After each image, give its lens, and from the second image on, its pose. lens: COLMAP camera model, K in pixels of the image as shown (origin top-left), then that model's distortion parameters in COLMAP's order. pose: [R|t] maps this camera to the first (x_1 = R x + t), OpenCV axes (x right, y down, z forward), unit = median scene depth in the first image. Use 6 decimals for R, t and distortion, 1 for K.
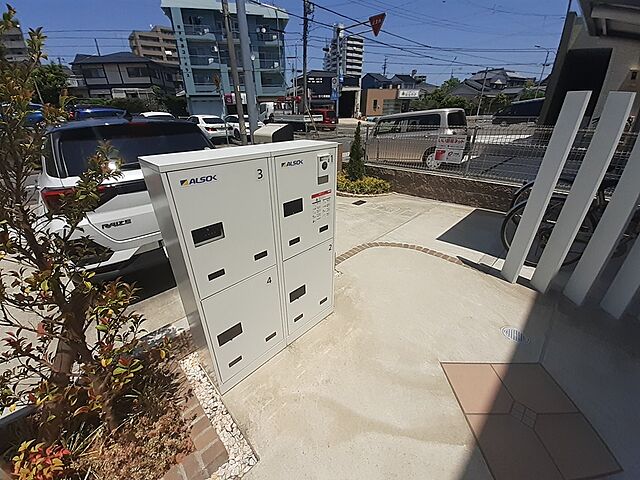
lens RADIAL K [[249.6, 0, 316.8], [0, 249.6, 227.2], [0, 0, 1]] dist [0.000398, -0.000005]
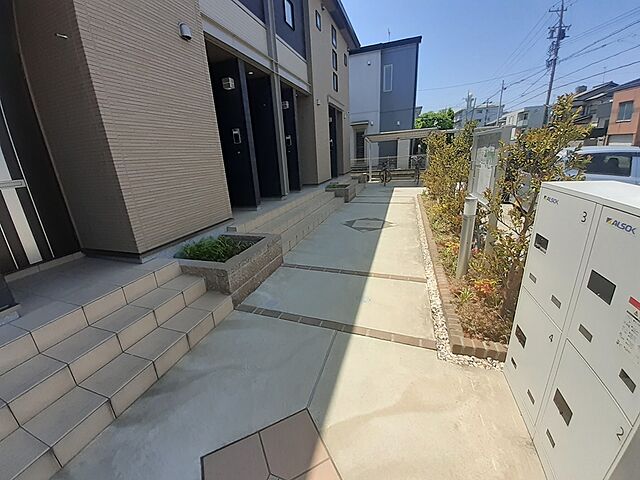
lens RADIAL K [[249.6, 0, 316.8], [0, 249.6, 227.2], [0, 0, 1]] dist [0.000398, -0.000005]
pose [[-0.887331, 0.184346, -0.422682, 0.897799], [-0.137174, 0.769602, 0.623616, -0.553826], [0.440258, 0.611334, -0.657604, 1.086846]]
